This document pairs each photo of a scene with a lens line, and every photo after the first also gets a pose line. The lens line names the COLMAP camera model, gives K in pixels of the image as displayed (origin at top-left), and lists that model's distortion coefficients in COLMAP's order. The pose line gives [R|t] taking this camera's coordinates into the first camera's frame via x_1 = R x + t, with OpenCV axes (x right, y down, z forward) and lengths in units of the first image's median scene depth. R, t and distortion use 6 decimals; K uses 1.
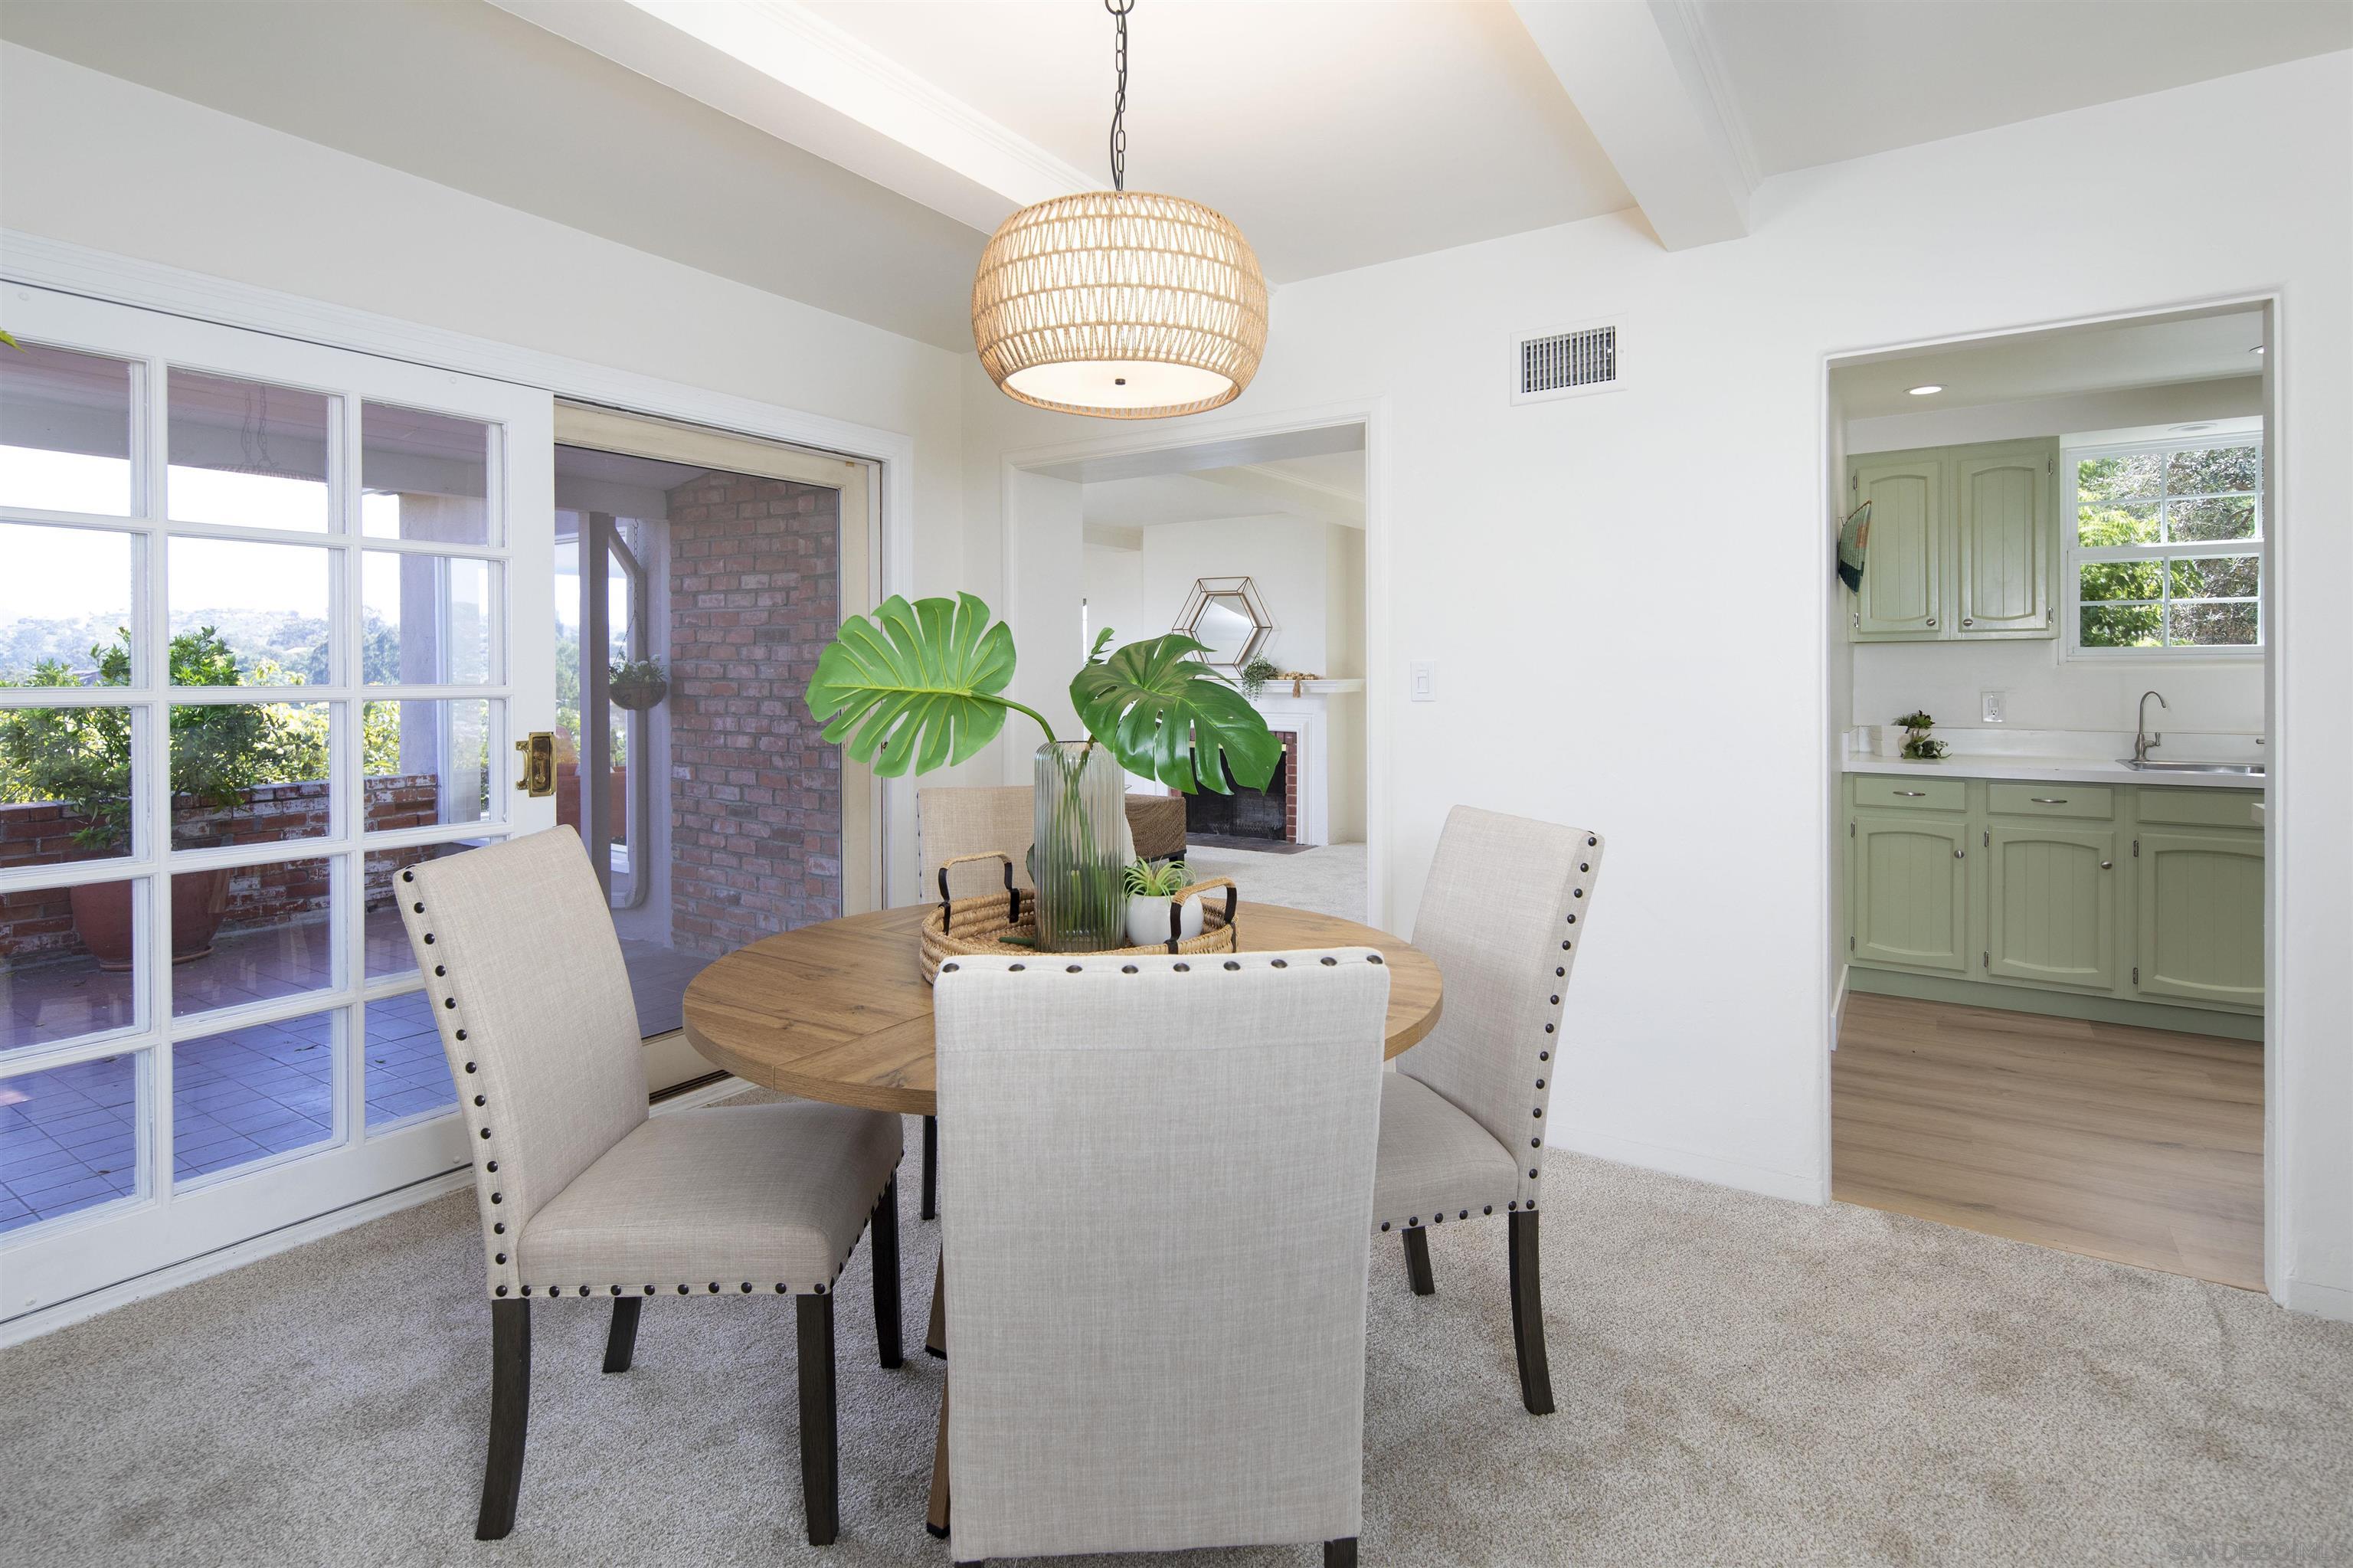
lens RADIAL K [[1142.0, 0, 1172.2], [0, 1142.0, 682.7], [0, 0, 1]] dist [0.002602, 0.000878]
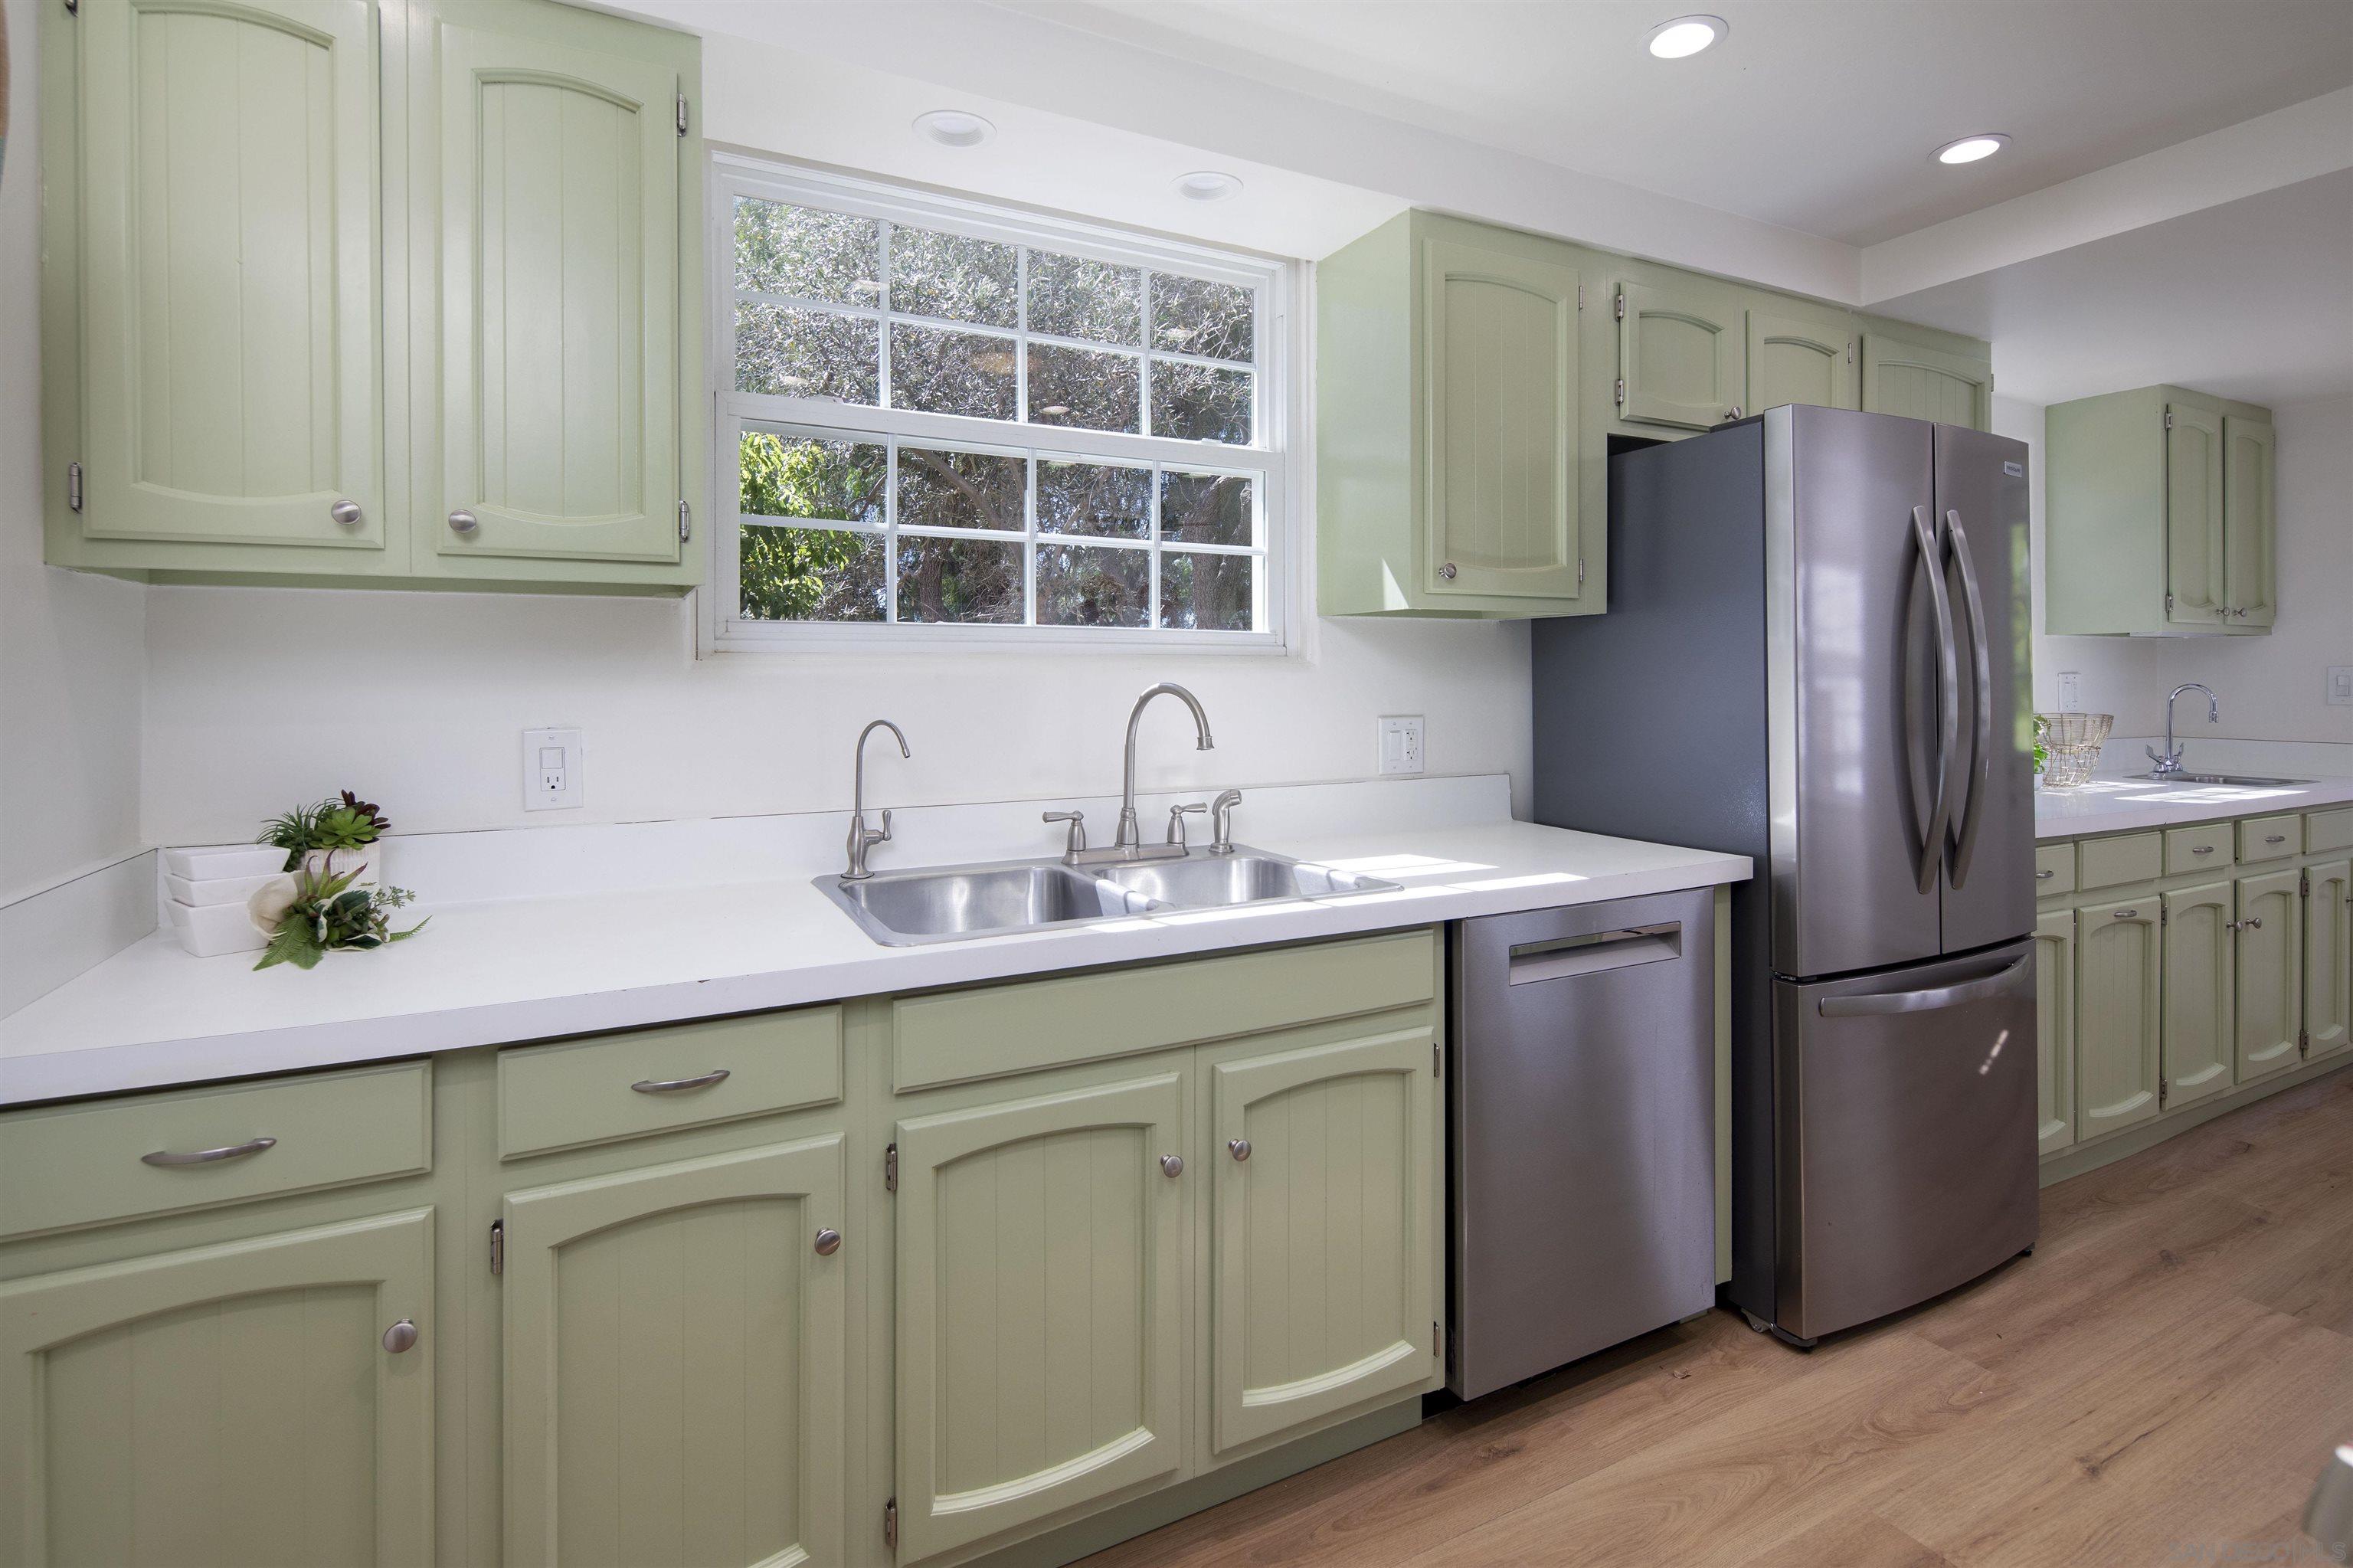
lens RADIAL K [[1142.0, 0, 1178.6], [0, 1142.0, 687.7], [0, 0, 1]] dist [0.002602, 0.000878]
pose [[0.485323, 0.002420, 0.874332, 0.489415], [0.000262, 0.999996, -0.002913, -0.004458], [-0.874335, 0.001643, 0.485320, 0.639766]]
